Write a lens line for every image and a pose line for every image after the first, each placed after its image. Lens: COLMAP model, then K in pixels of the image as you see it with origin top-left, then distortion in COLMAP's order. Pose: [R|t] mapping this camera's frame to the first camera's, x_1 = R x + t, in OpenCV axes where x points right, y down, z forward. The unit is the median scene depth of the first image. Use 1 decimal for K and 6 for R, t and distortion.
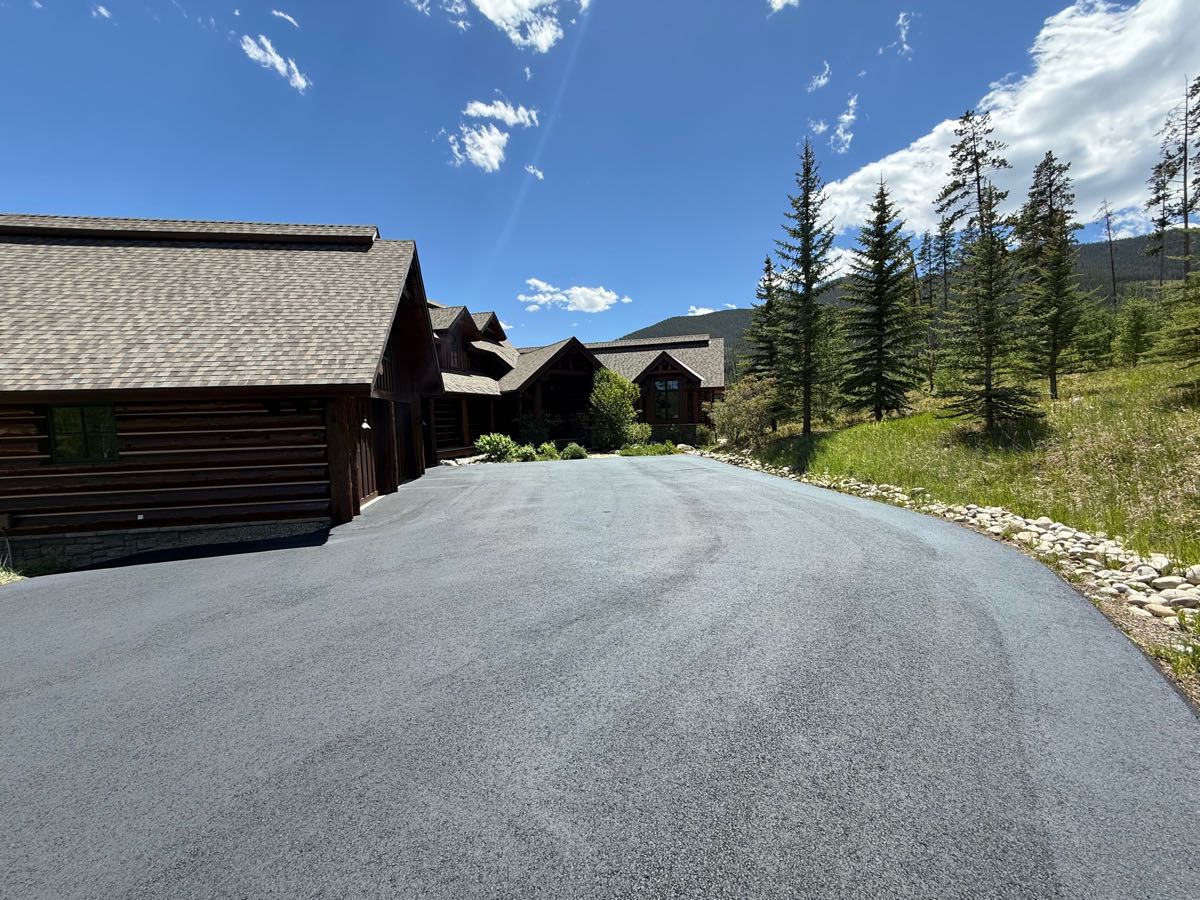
lens RADIAL K [[483.4, 0, 600.0], [0, 483.4, 450.0], [0, 0, 1]] dist [0.000938, 0.000045]
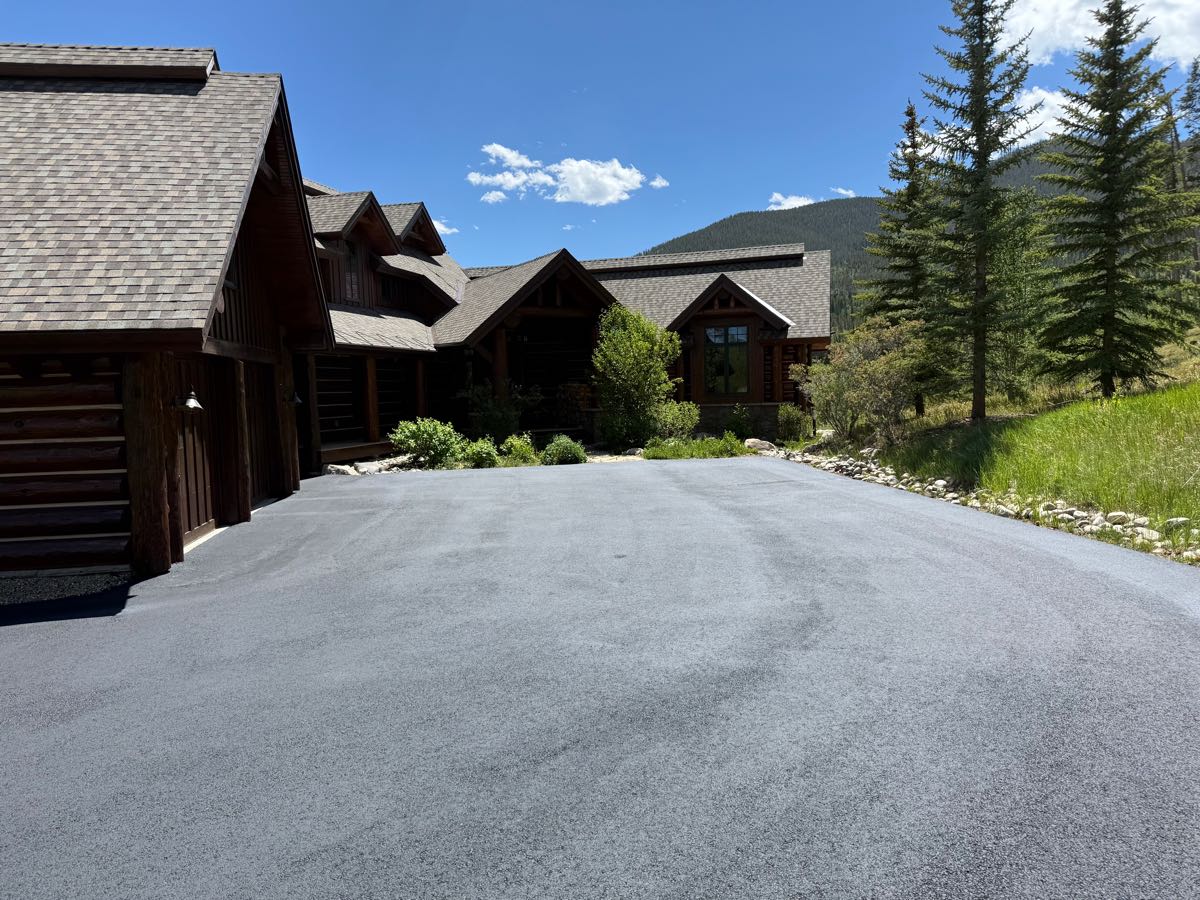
lens RADIAL K [[824.1, 0, 595.8], [0, 824.1, 490.5], [0, 0, 1]] dist [-0.000444, -0.002561]
pose [[0.999837, 0.004505, -0.017490, 0.001881], [-0.003608, 0.998692, 0.050998, 0.000490], [0.017696, -0.050926, 0.998546, 0.032382]]
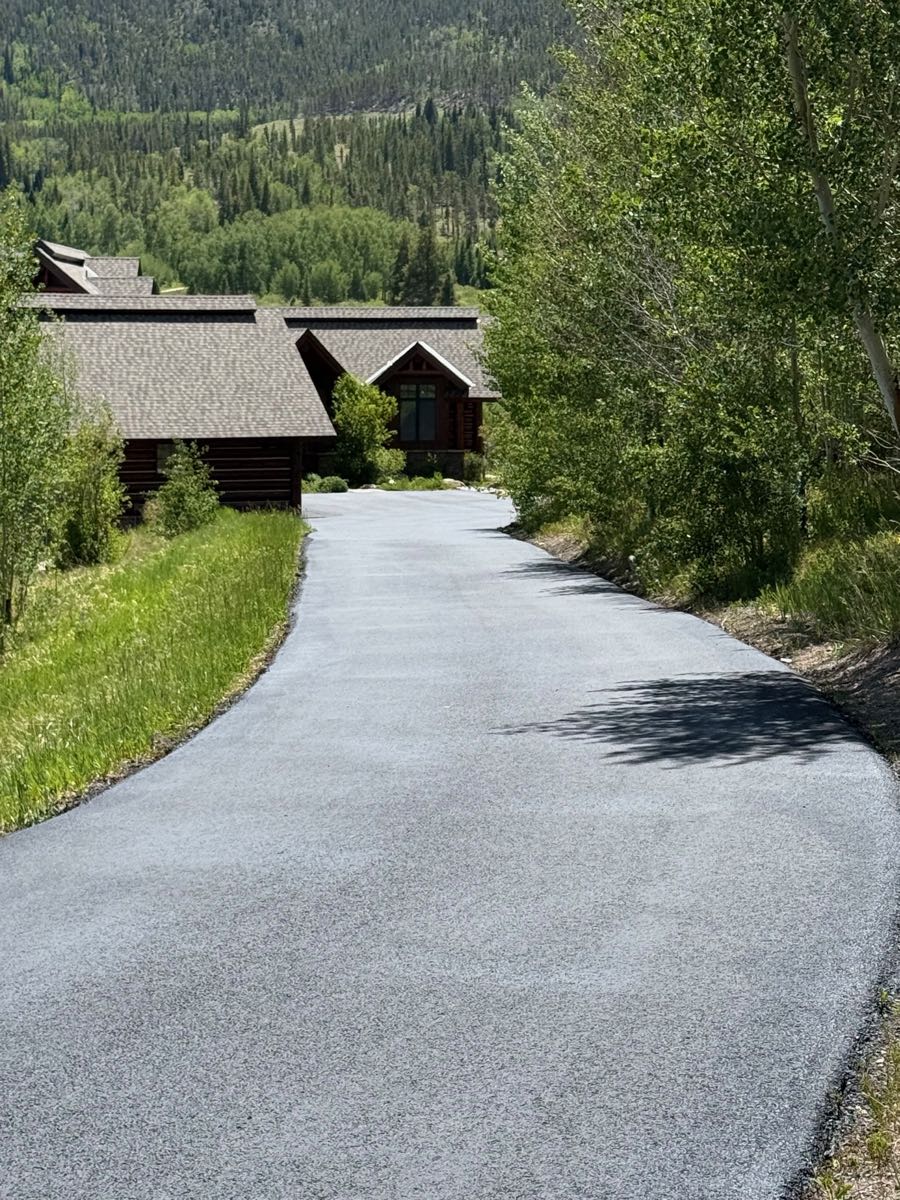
lens RADIAL K [[2588.7, 0, 450.0], [0, 2588.7, 600.0], [0, 0, 1]] dist [0.473932, -6.085650]
pose [[0.964764, 0.010065, 0.262923, -1.225931], [-0.016658, 0.999600, 0.022858, 0.116686], [-0.262588, -0.026433, 0.964546, -4.000732]]
